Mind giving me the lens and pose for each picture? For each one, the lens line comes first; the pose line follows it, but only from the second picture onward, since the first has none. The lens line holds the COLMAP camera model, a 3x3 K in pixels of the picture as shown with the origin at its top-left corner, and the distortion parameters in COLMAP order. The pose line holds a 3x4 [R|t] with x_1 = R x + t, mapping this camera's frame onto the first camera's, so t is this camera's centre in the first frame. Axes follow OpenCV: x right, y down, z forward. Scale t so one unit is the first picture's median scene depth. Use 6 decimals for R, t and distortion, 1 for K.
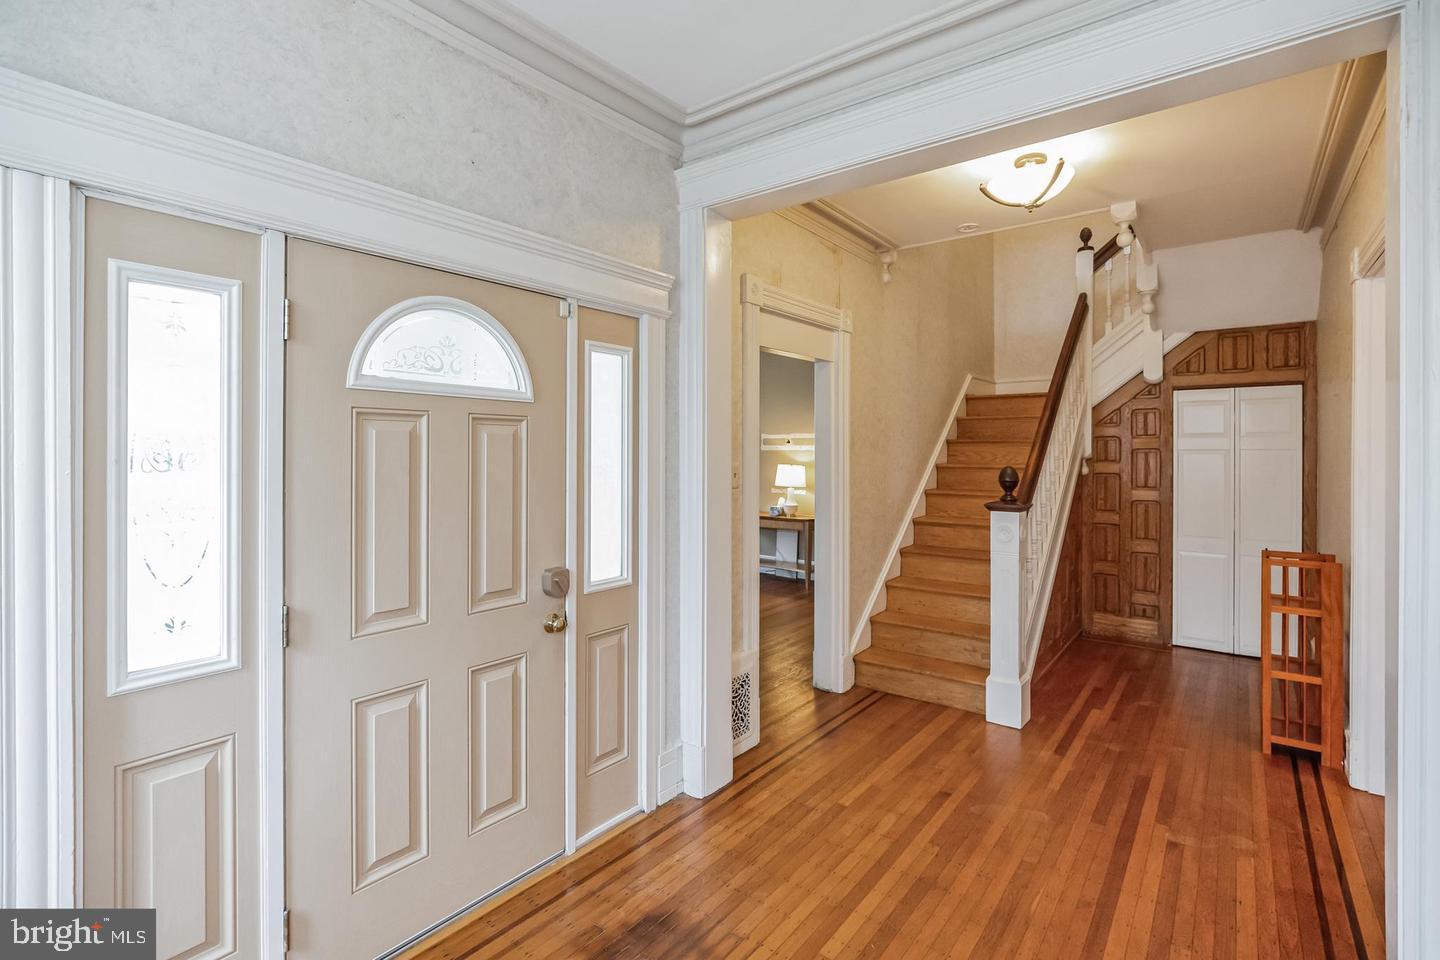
lens RADIAL K [[674.4, 0, 717.9], [0, 674.4, 447.5], [0, 0, 1]] dist [-0.000271, 0.000087]
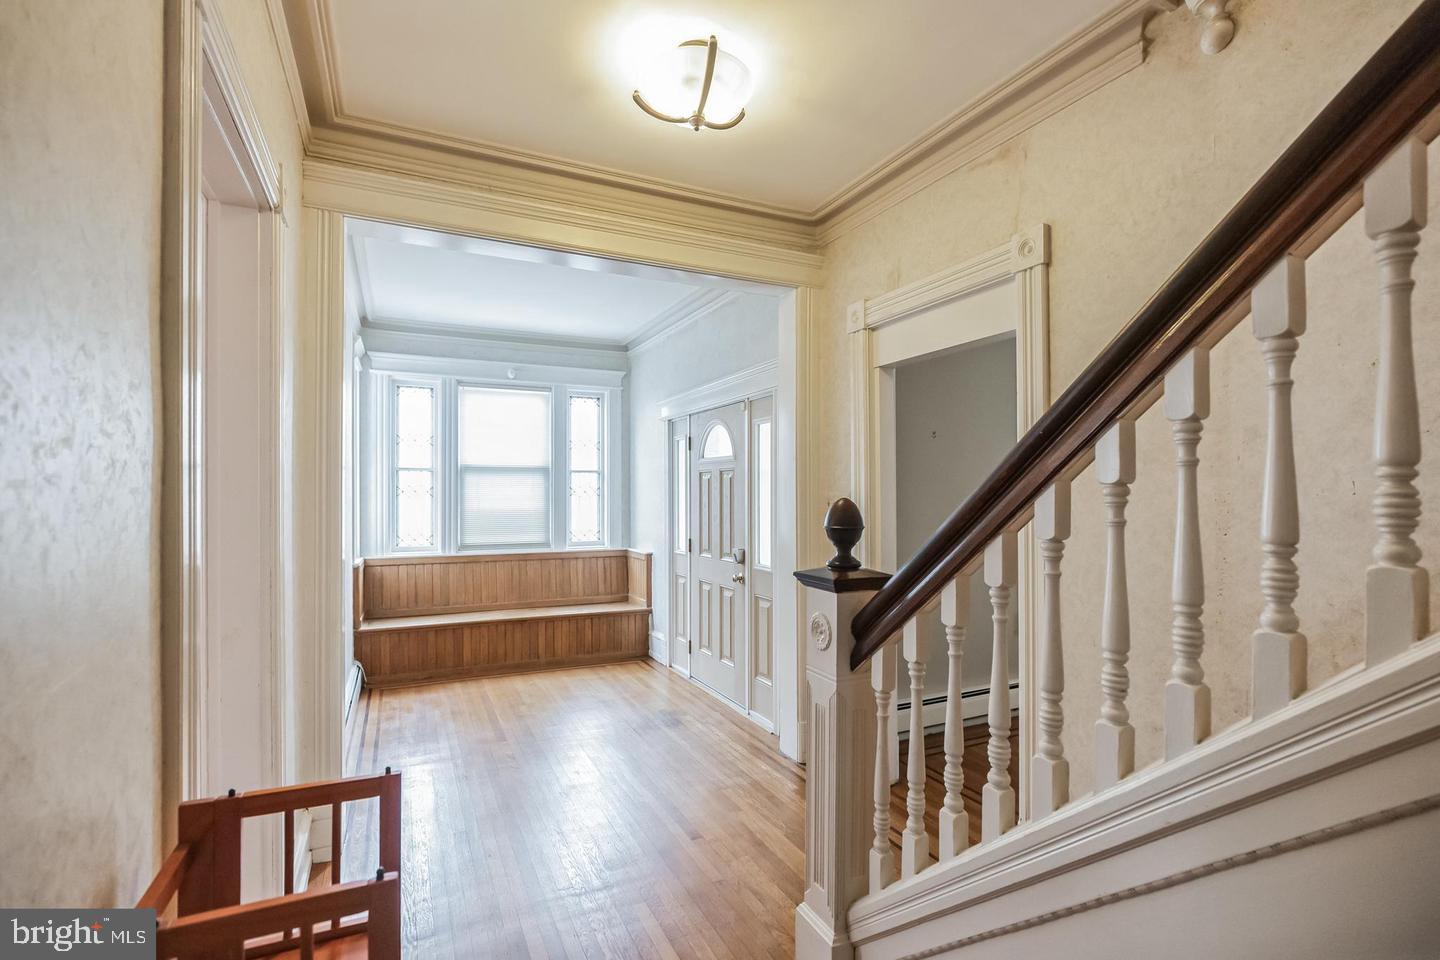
lens RADIAL K [[678.6, 0, 719.6], [0, 678.6, 505.0], [0, 0, 1]] dist [-0.000861, 0.000177]
pose [[-0.444514, 0.014649, -0.895652, 1.379850], [0.001846, 0.999879, 0.015437, 0.031595], [0.895770, 0.005209, -0.444488, 1.704449]]
